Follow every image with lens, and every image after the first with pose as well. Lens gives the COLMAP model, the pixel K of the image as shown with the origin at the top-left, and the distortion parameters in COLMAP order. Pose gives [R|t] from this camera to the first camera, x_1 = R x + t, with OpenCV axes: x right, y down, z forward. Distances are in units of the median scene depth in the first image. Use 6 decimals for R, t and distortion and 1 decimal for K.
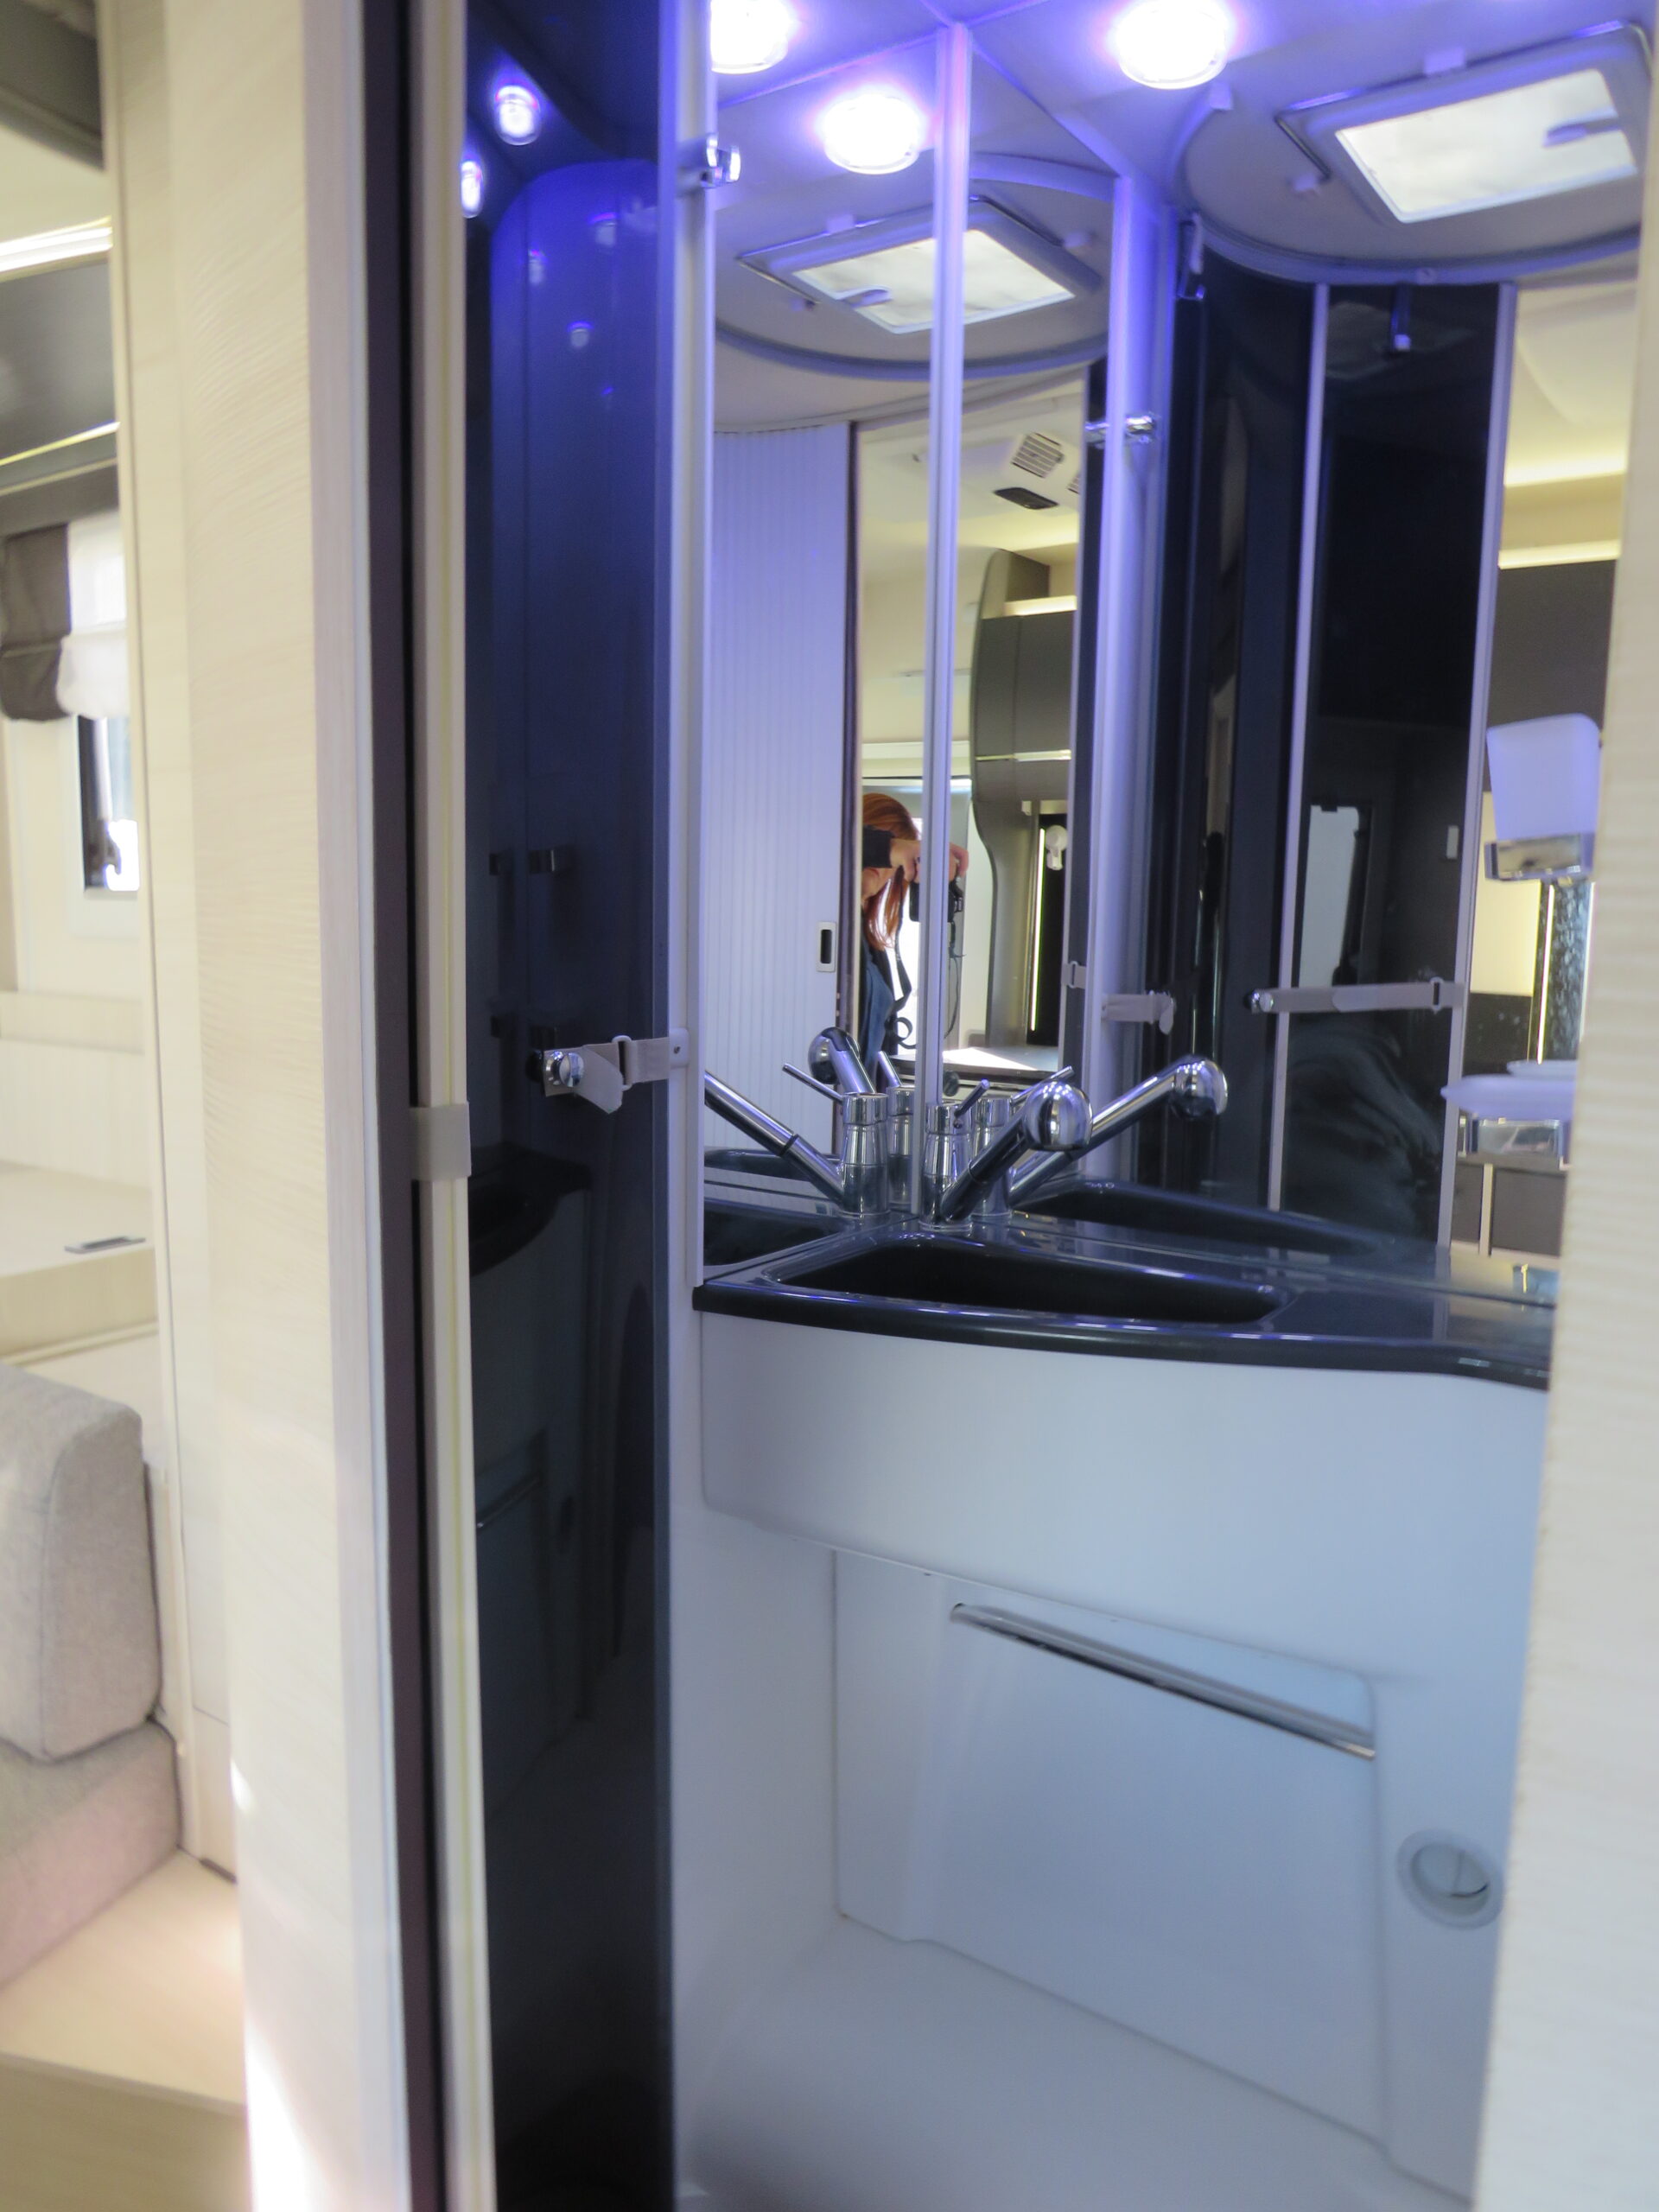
lens RADIAL K [[1590.9, 0, 829.5], [0, 1590.9, 1106.0], [0, 0, 1]] dist [-0.005234, 0.011072]
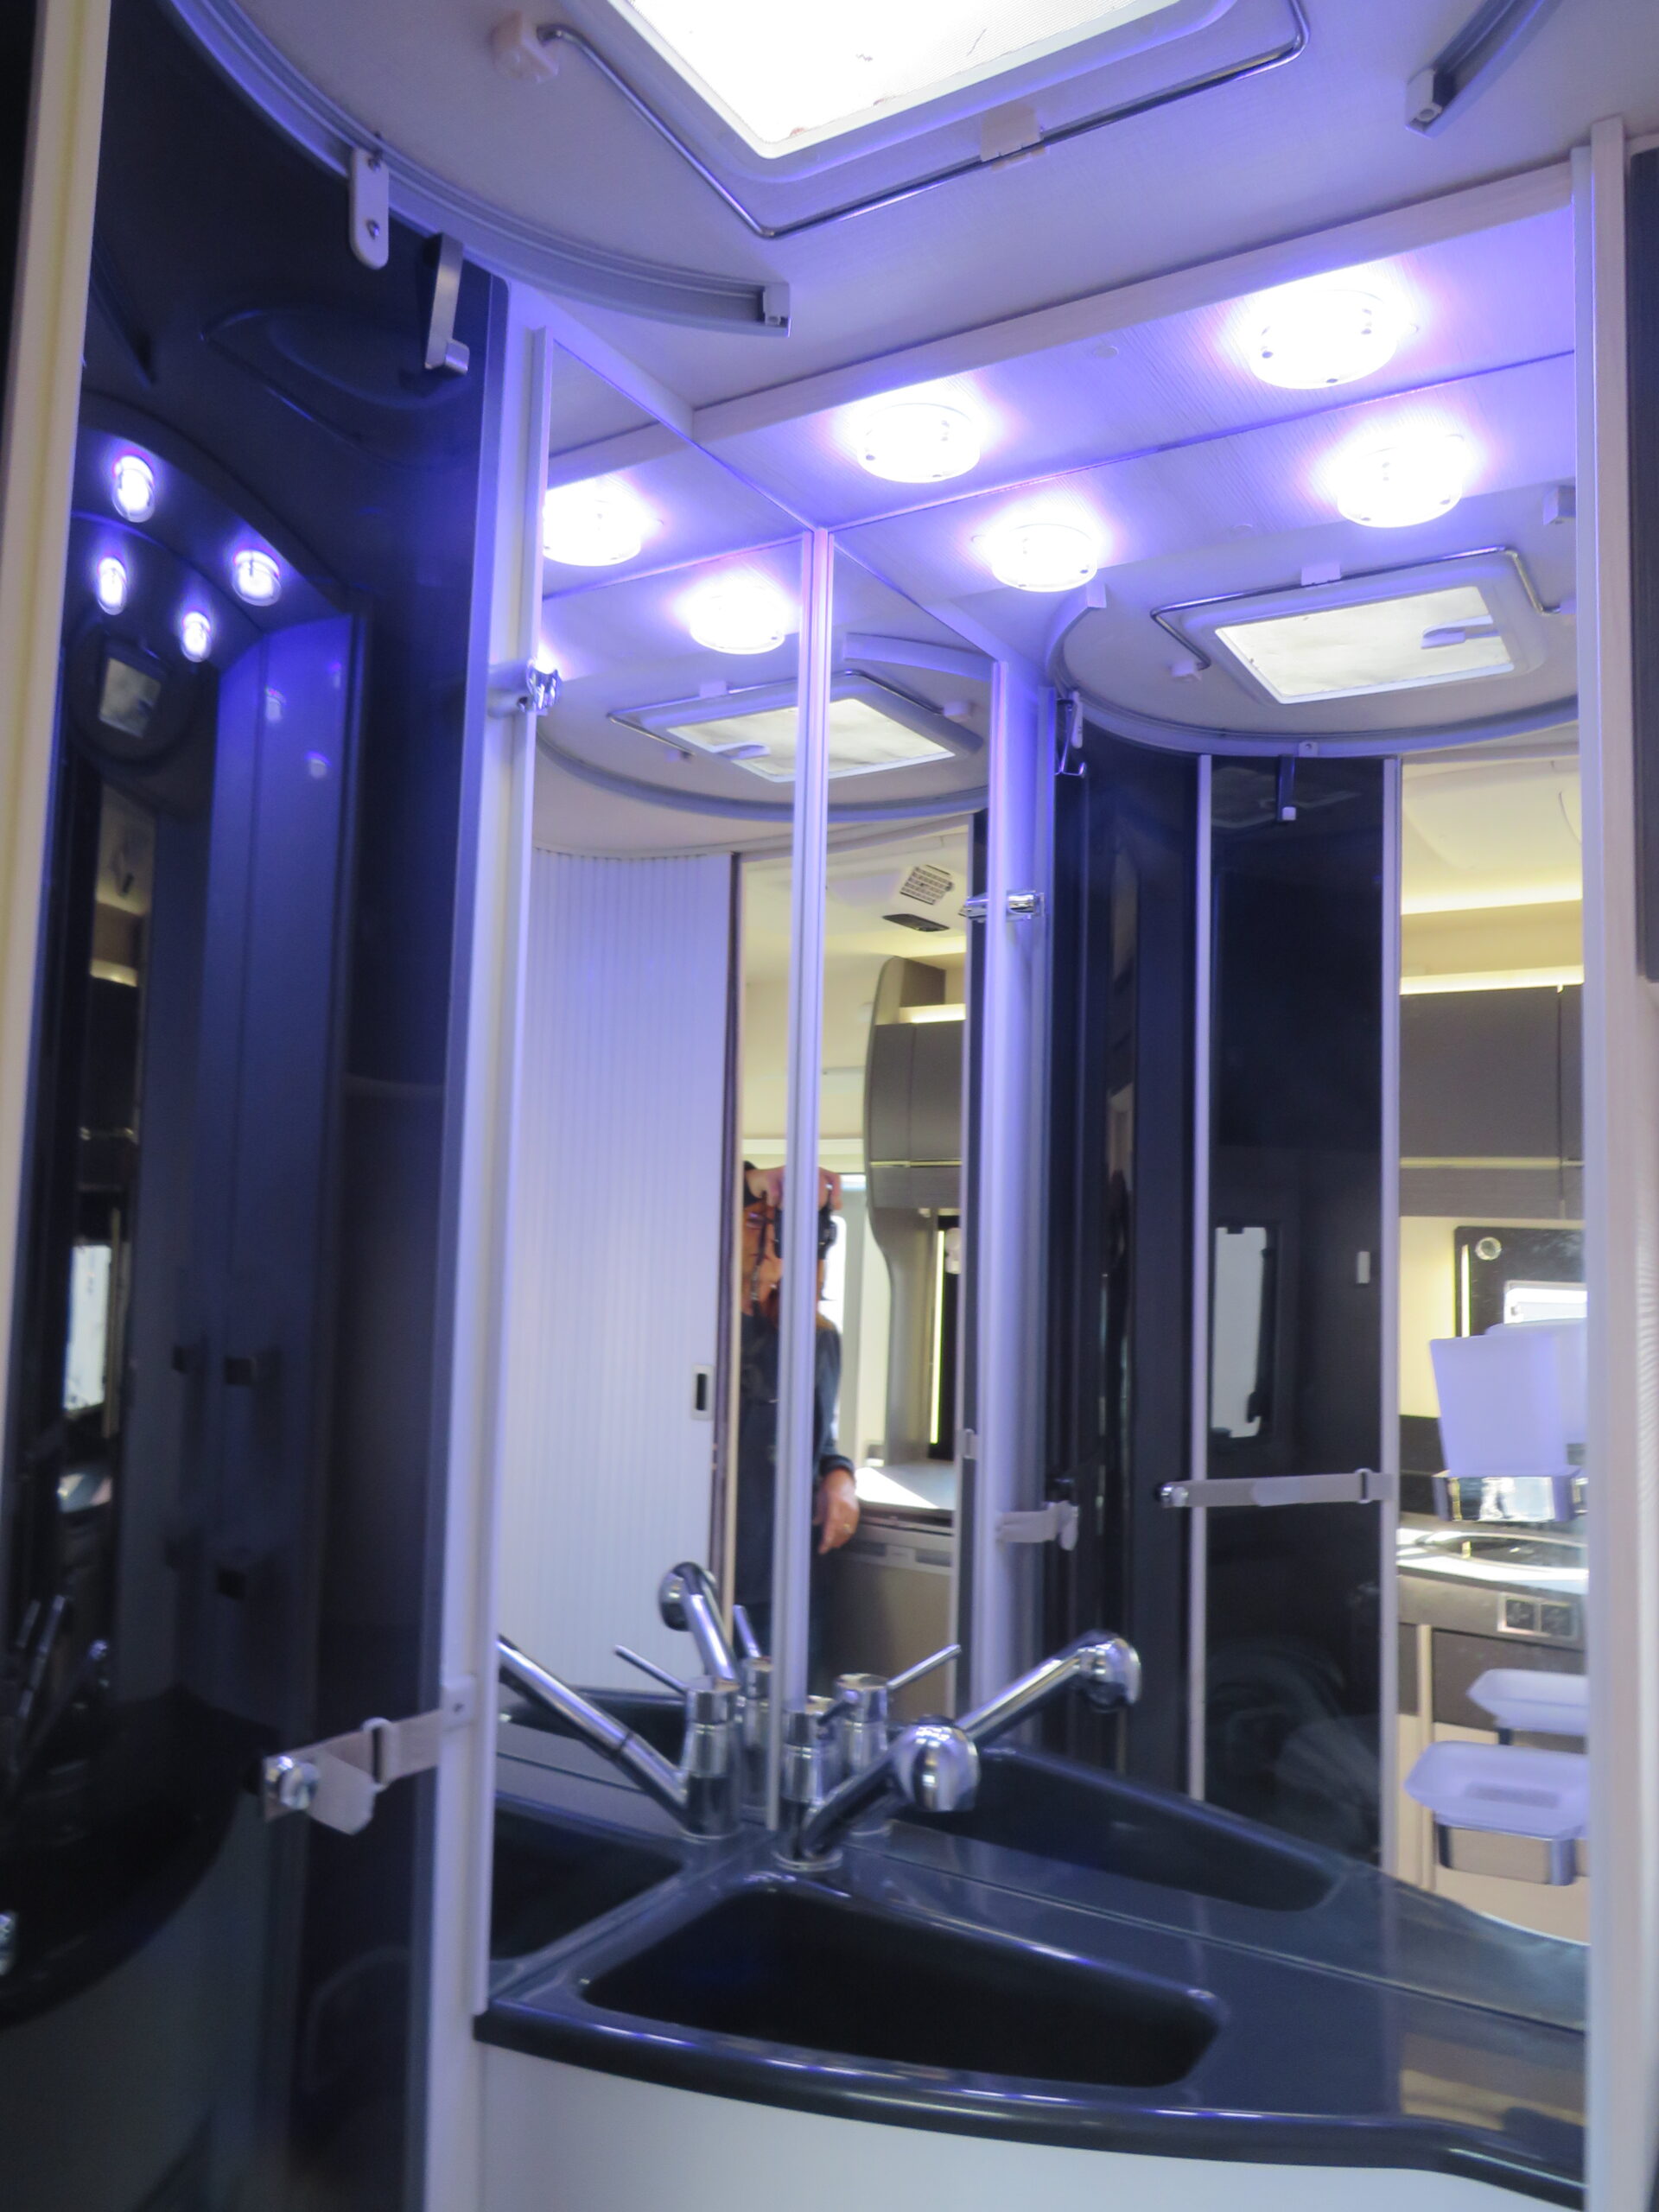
lens RADIAL K [[1561.6, 0, 829.5], [0, 1561.6, 1106.0], [0, 0, 1]] dist [-0.001114, 0.002089]
pose [[0.998688, 0.009590, 0.050295, 0.033982], [-0.000027, 0.982402, -0.186781, -0.130988], [-0.051201, 0.186535, 0.981113, 0.114446]]
